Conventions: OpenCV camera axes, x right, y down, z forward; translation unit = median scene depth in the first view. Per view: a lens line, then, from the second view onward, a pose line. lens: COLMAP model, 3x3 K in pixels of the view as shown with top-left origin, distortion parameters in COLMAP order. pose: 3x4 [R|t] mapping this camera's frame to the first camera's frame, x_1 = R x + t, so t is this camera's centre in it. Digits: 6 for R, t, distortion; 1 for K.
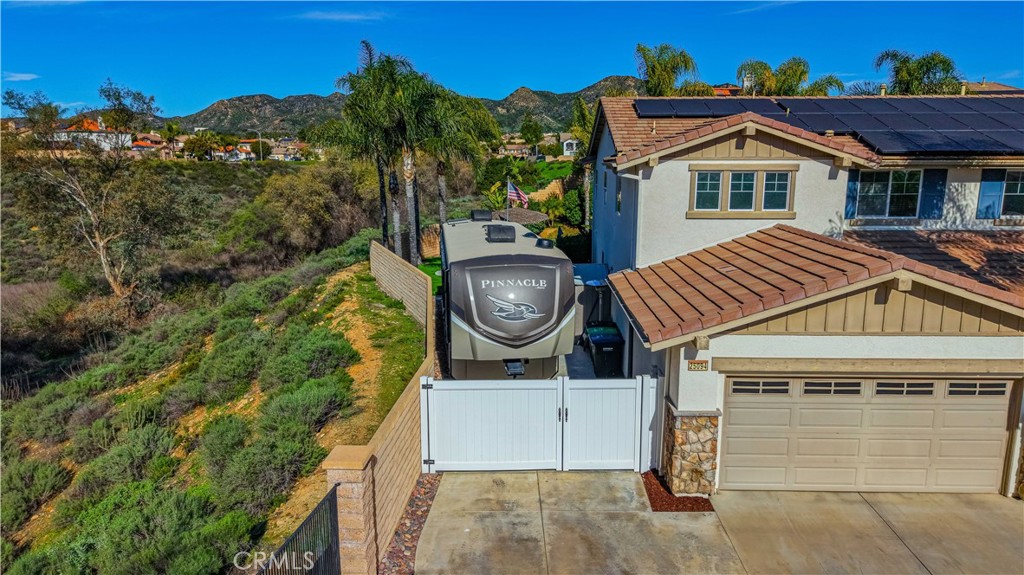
lens RADIAL K [[703.8, 0, 523.3], [0, 703.8, 289.7], [0, 0, 1]] dist [0.036417, -0.037326]
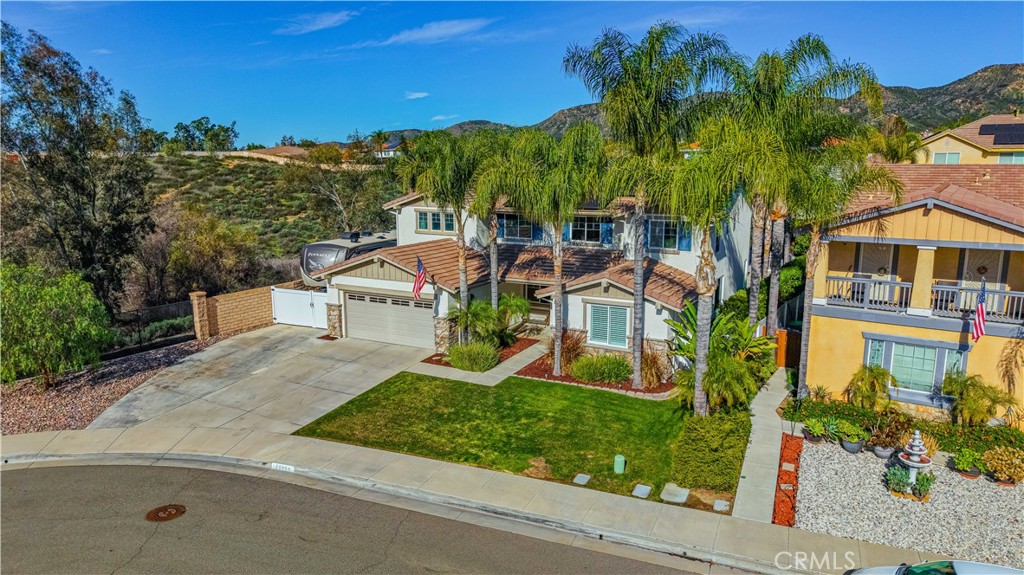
lens RADIAL K [[703.8, 0, 523.3], [0, 703.8, 289.7], [0, 0, 1]] dist [0.036417, -0.037326]
pose [[0.898722, 0.079831, -0.431190, 0.913382], [-0.081913, 0.996544, 0.013772, 0.009547], [0.430800, 0.022943, 0.902156, -0.498624]]
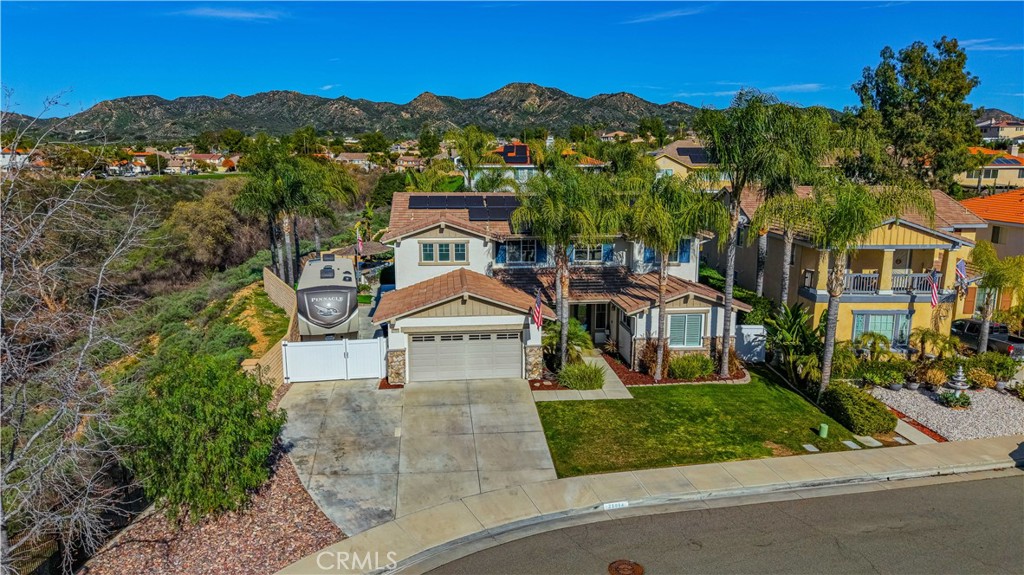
lens RADIAL K [[691.4, 0, 543.7], [0, 691.4, 284.3], [0, 0, 1]] dist [0.042830, -0.073119]
pose [[0.987263, -0.024393, 0.157216, 0.169318], [0.025805, 0.999643, -0.006945, -0.012797], [-0.156991, 0.010914, 0.987540, -0.677902]]
